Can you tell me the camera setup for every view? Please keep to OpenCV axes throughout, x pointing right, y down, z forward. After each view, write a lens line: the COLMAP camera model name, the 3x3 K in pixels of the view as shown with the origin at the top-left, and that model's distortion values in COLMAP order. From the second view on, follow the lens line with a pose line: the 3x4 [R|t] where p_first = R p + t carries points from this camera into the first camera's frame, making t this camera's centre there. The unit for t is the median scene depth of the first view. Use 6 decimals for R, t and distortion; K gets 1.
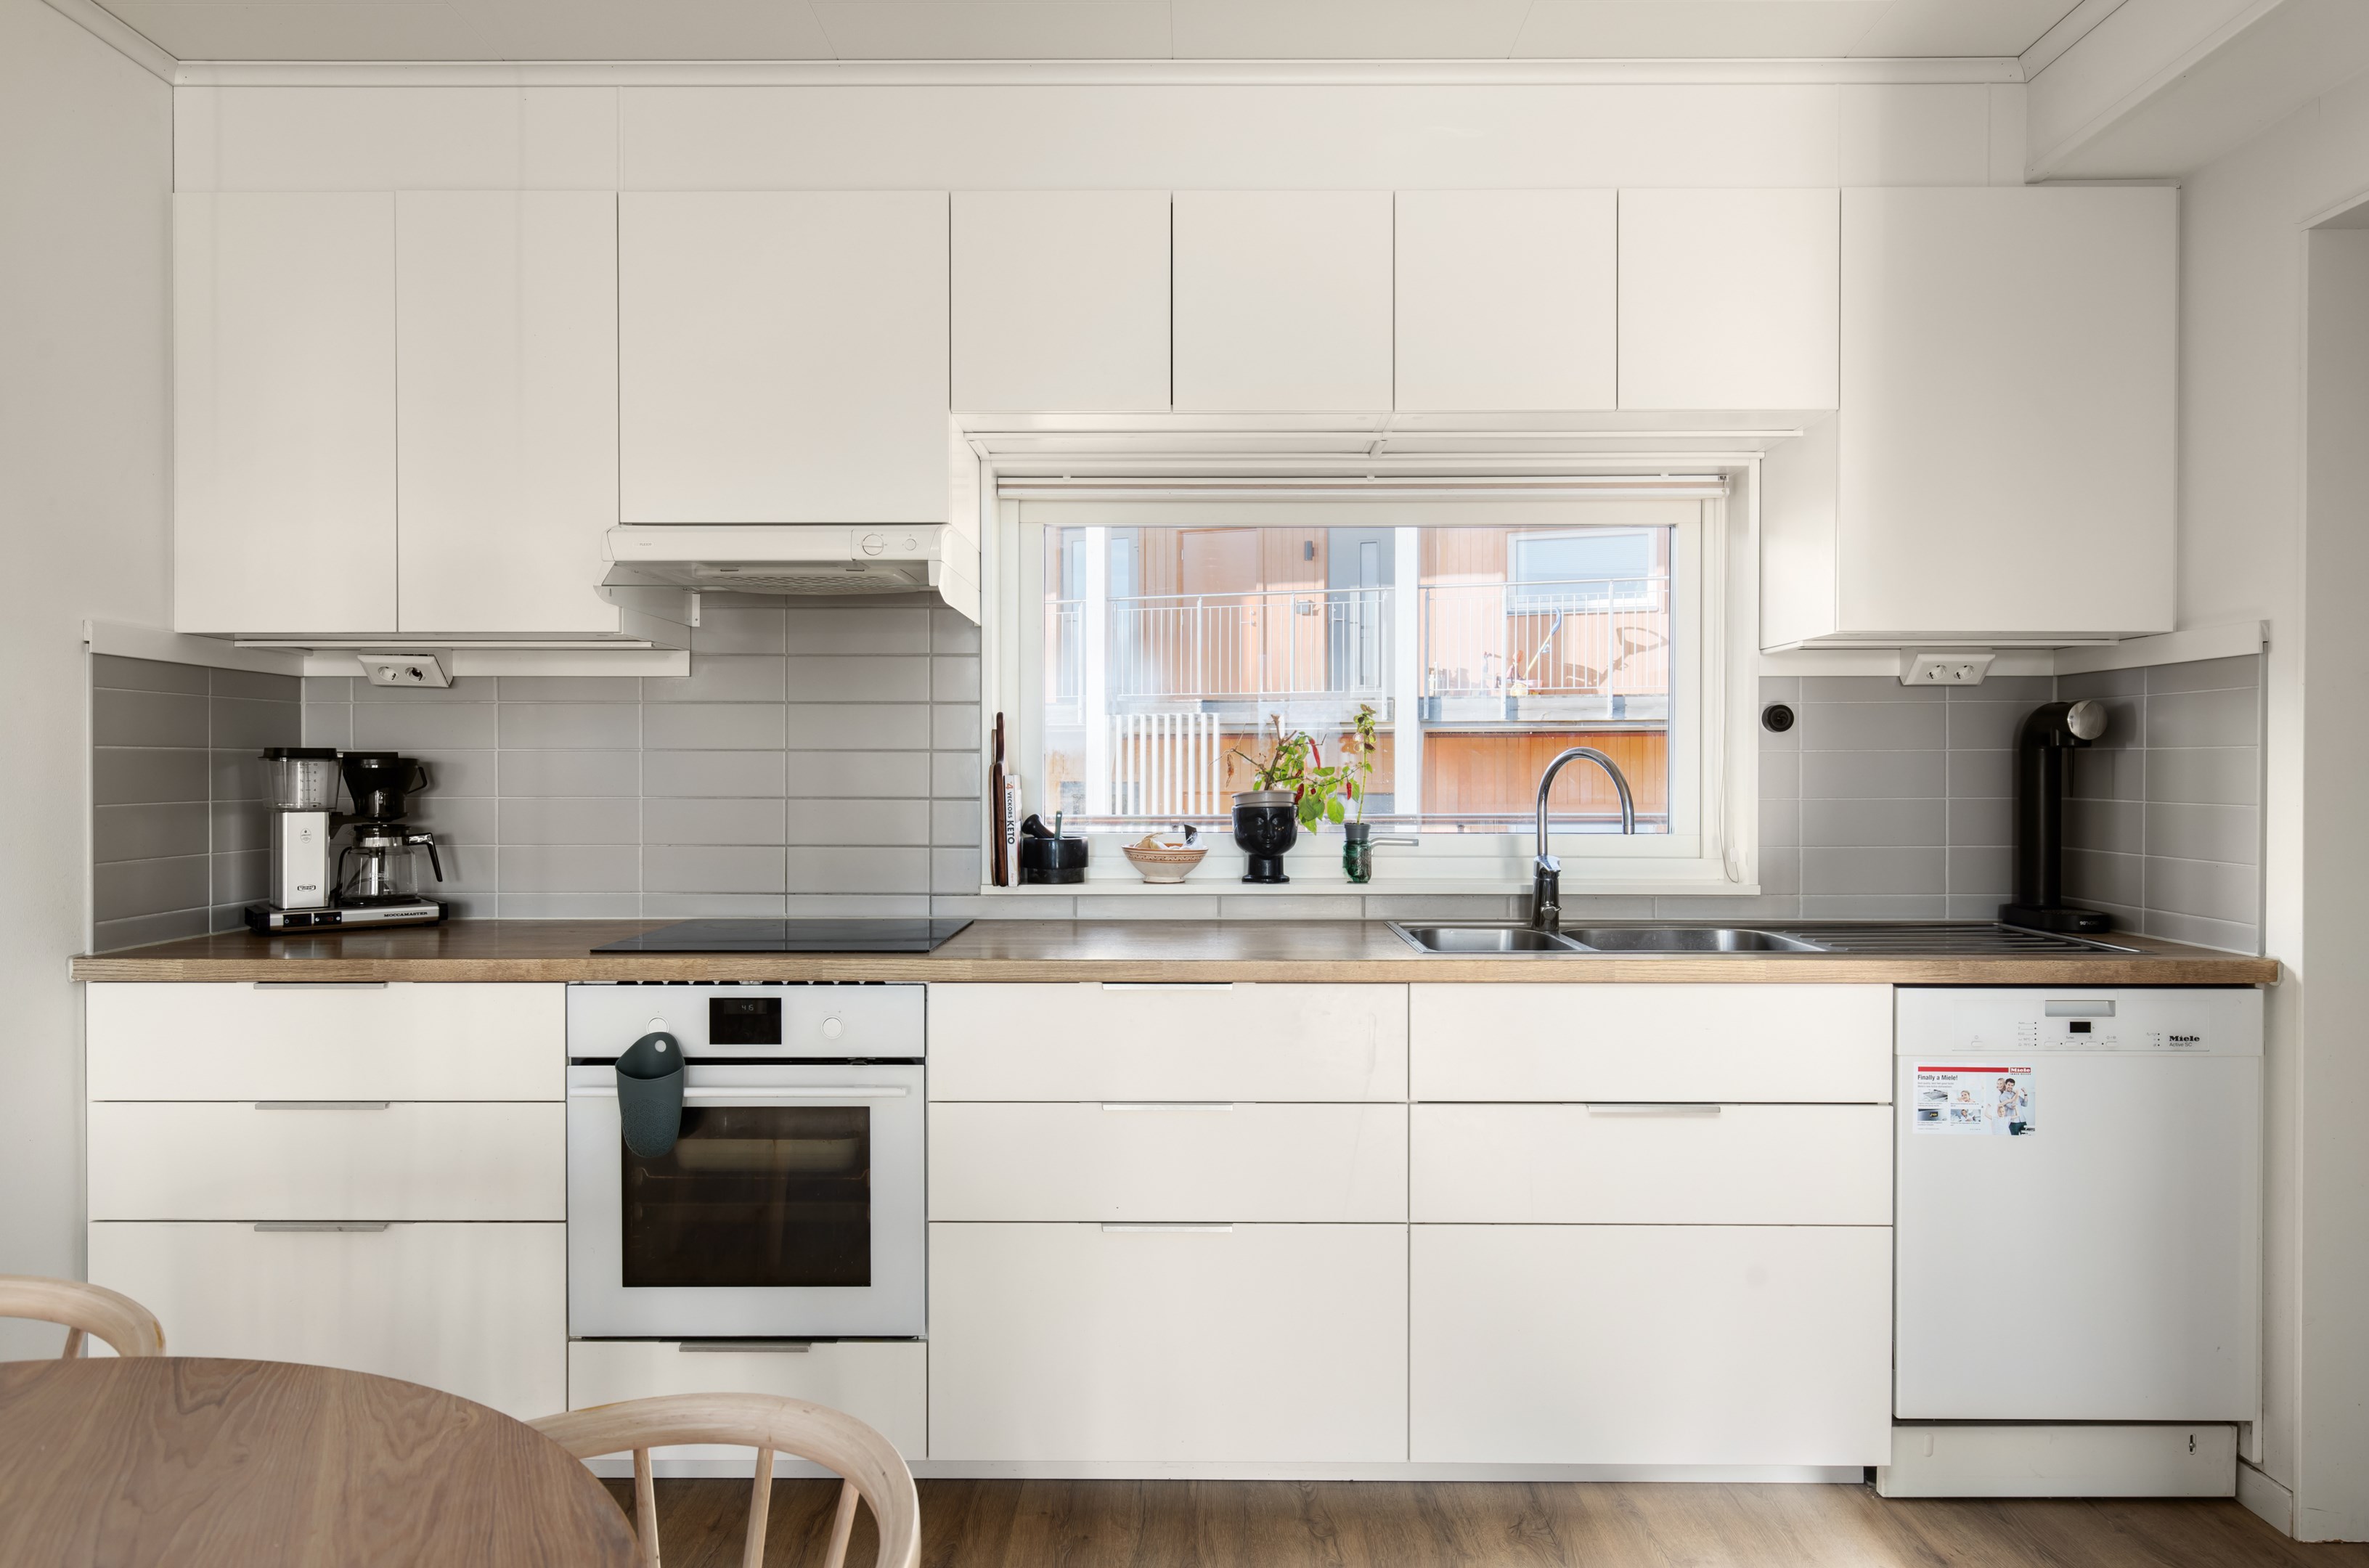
lens RADIAL K [[1448.3, 0, 1184.5], [0, 1448.3, 784.0], [0, 0, 1]] dist [0.001739, -0.000384]
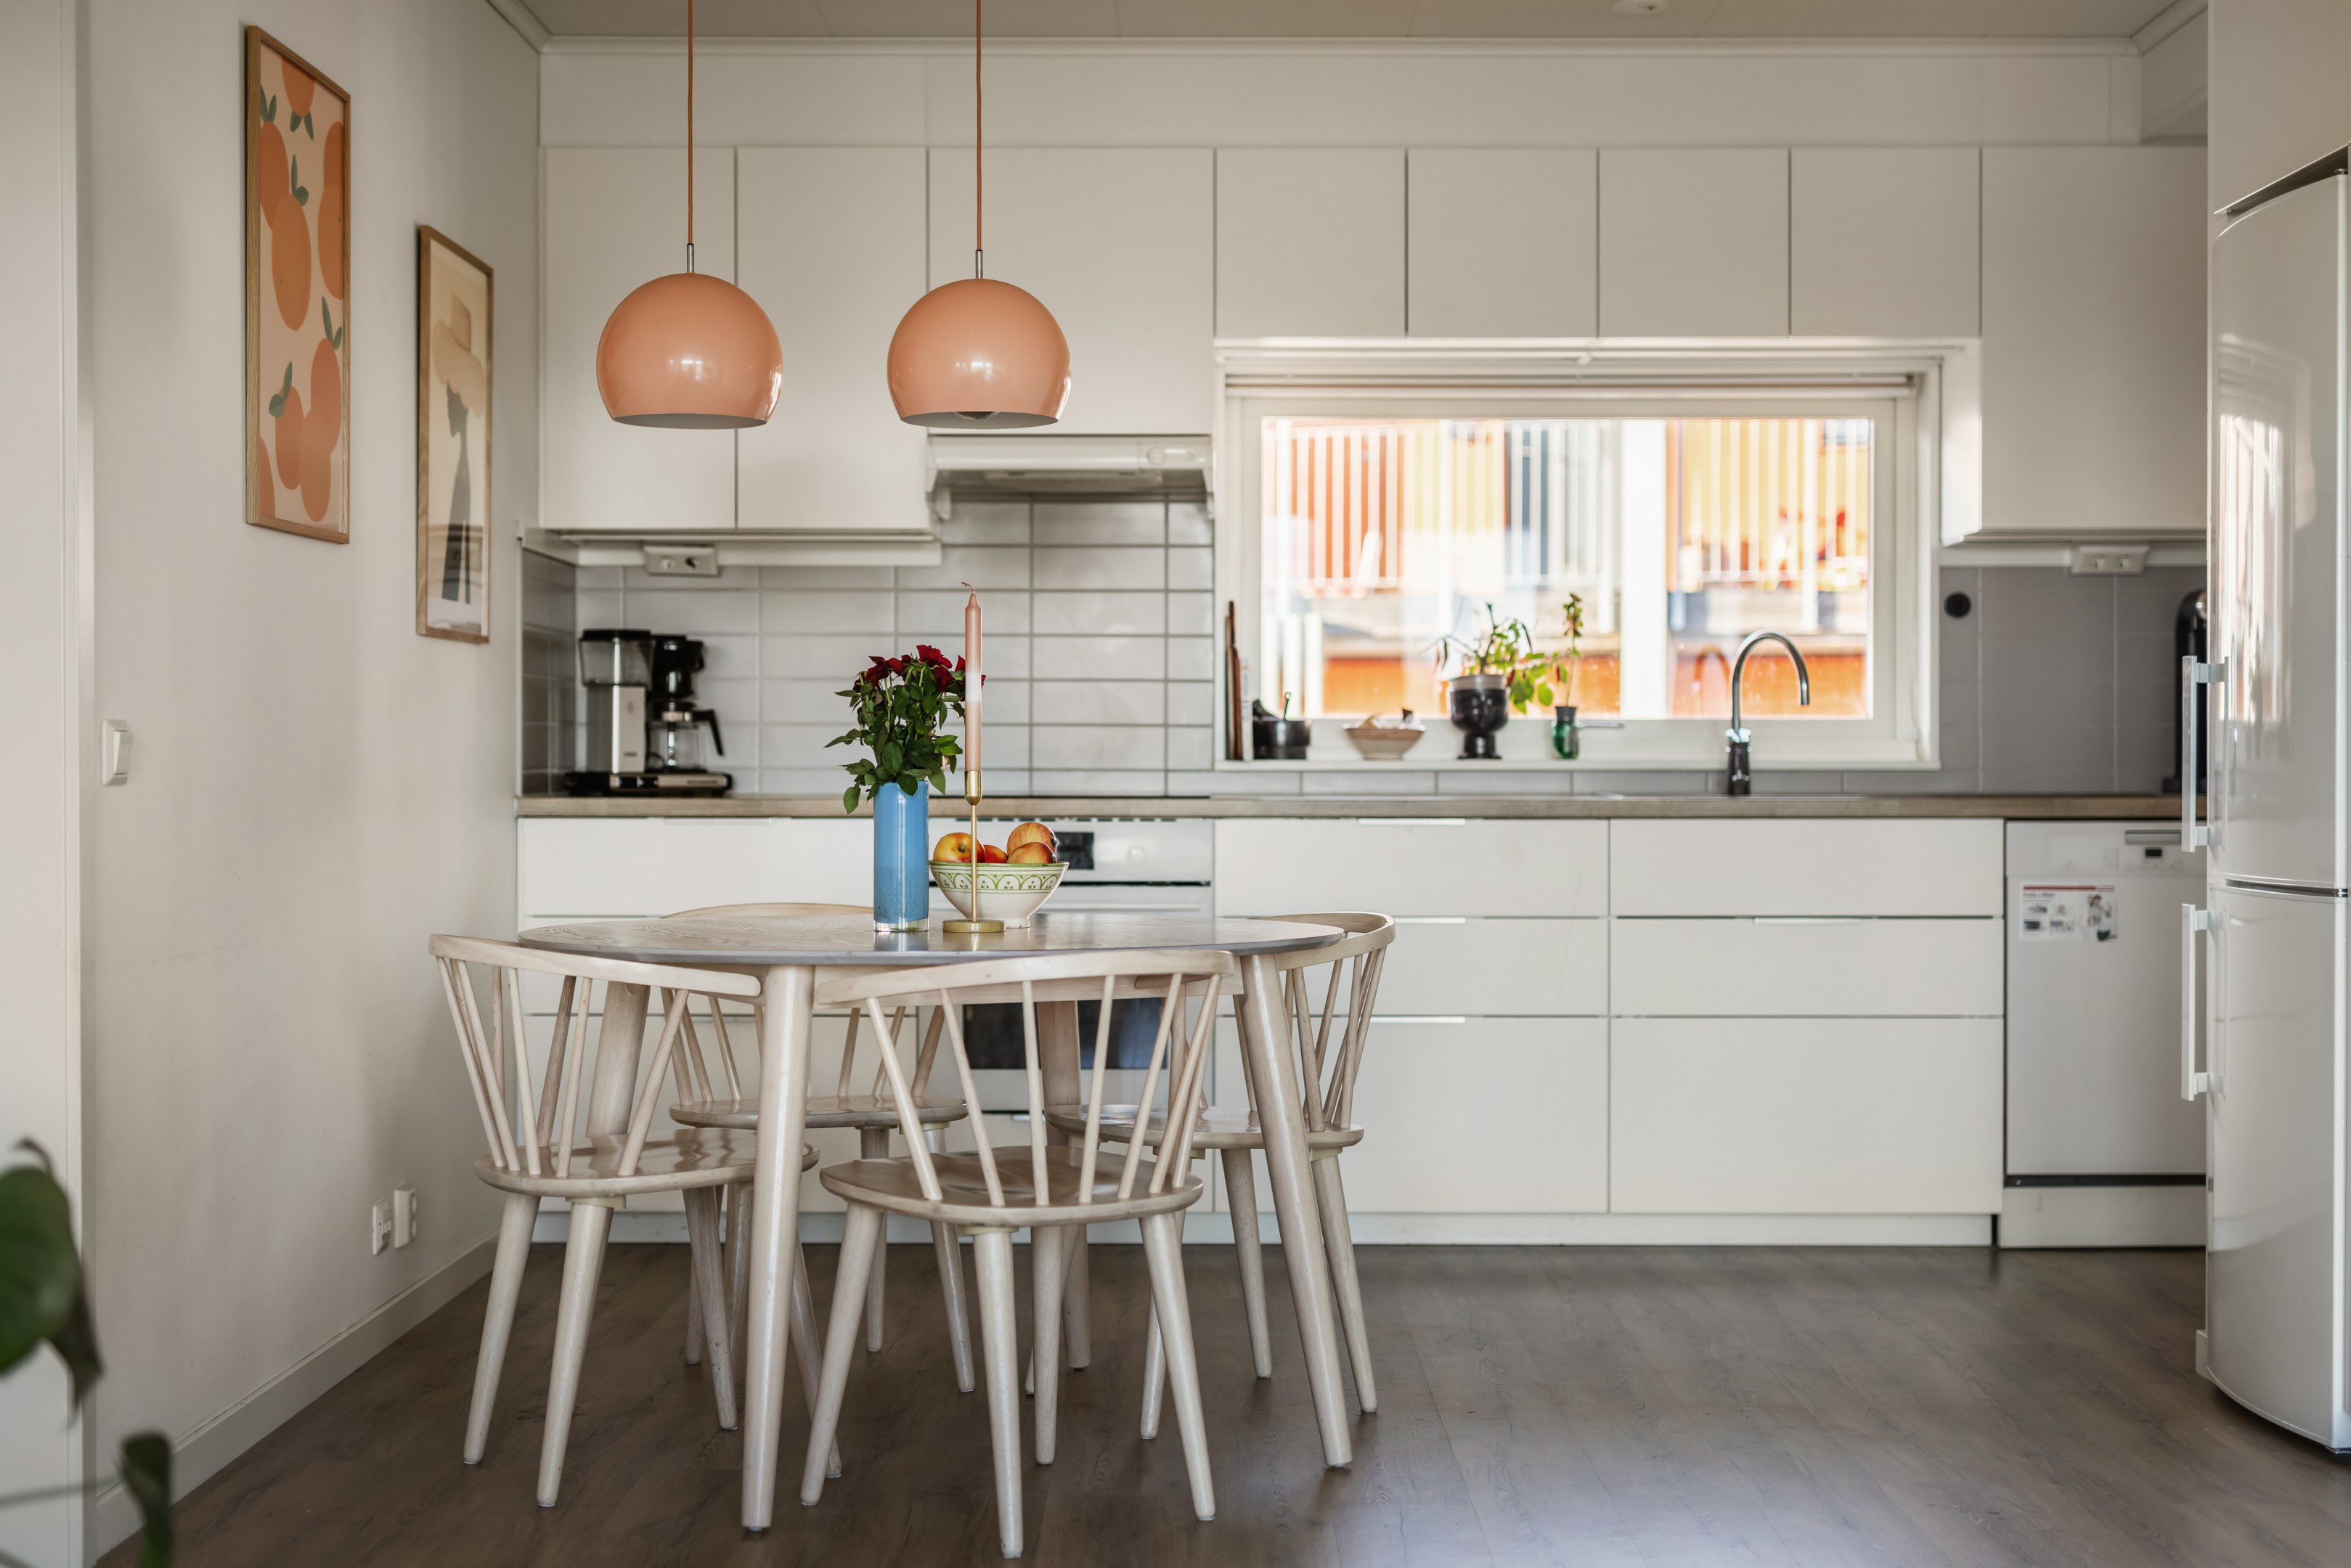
lens RADIAL K [[3317.6, 0, 1175.5], [0, 3317.6, 784.0], [0, 0, 1]] dist [-0.007927, 0.007444]
pose [[0.999990, 0.000022, 0.004360, -0.182262], [-0.000010, 0.999997, -0.002619, 0.094410], [-0.004360, 0.002619, 0.999987, -1.469315]]
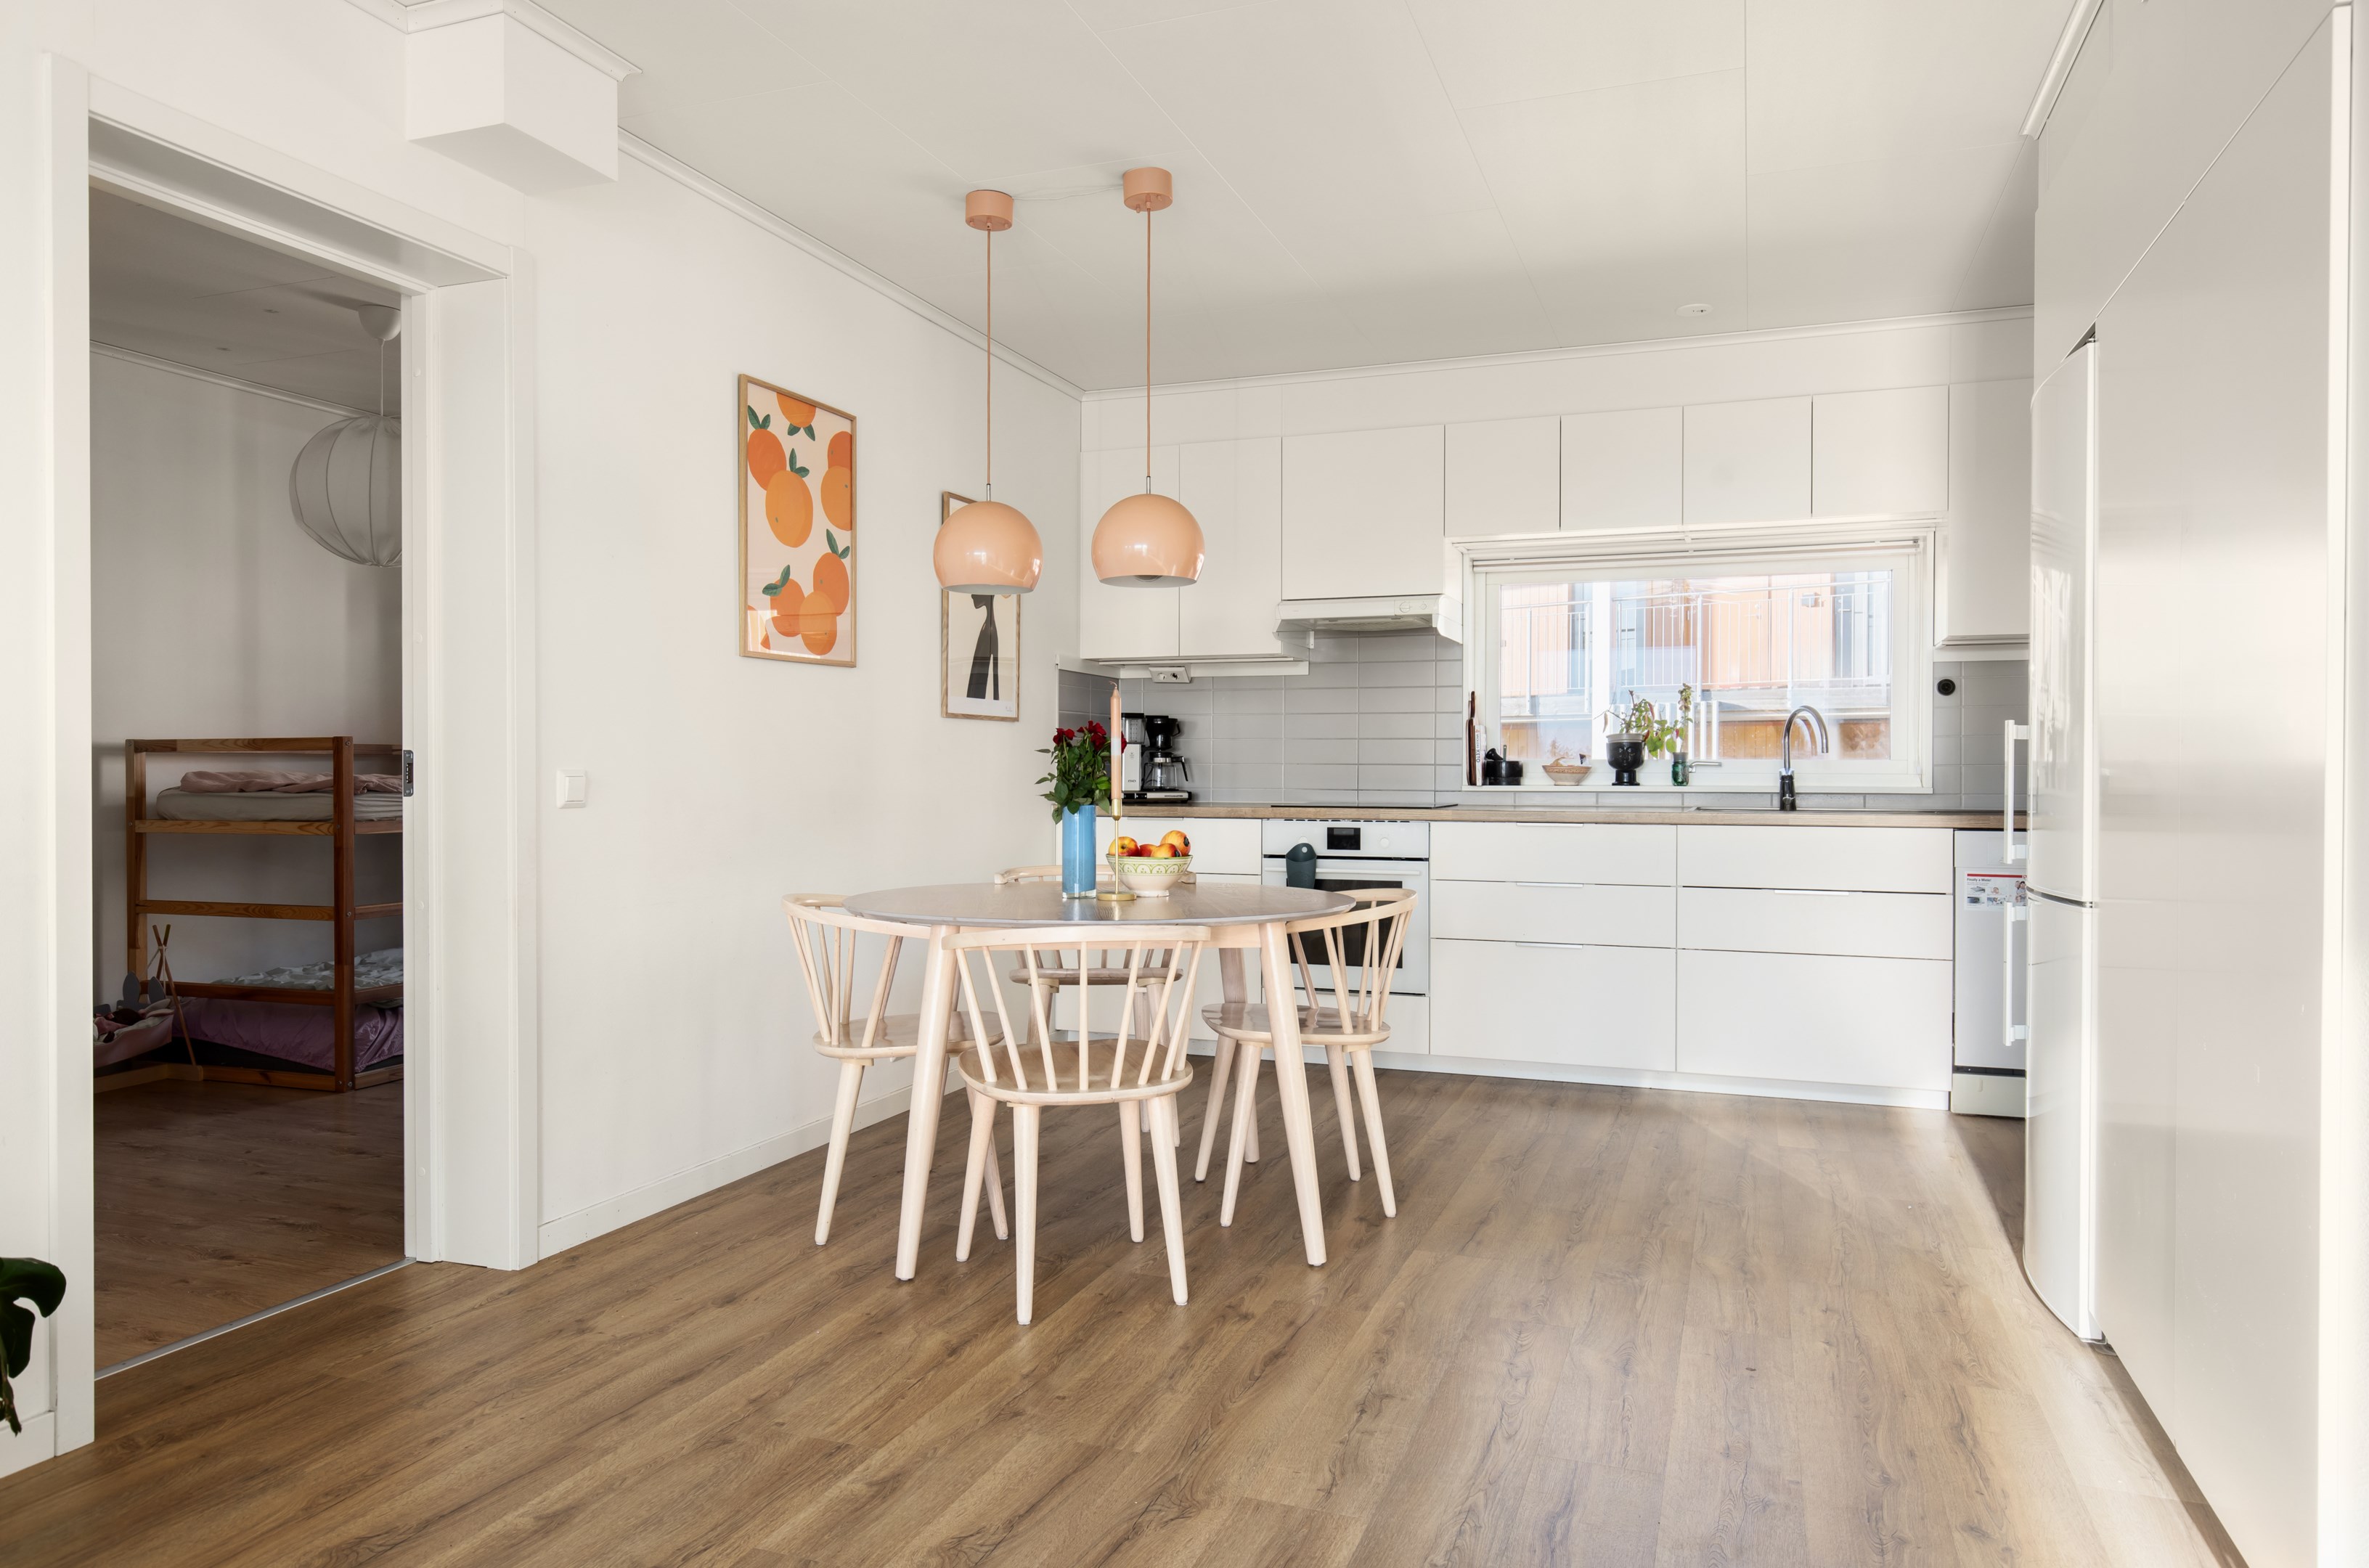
lens RADIAL K [[1520.1, 0, 1184.5], [0, 1520.1, 784.0], [0, 0, 1]] dist [0.004206, -0.000752]
pose [[0.938652, 0.004848, -0.344832, 0.195267], [-0.005364, 0.999985, -0.000543, 0.071546], [0.344824, 0.002359, 0.938664, -0.936085]]
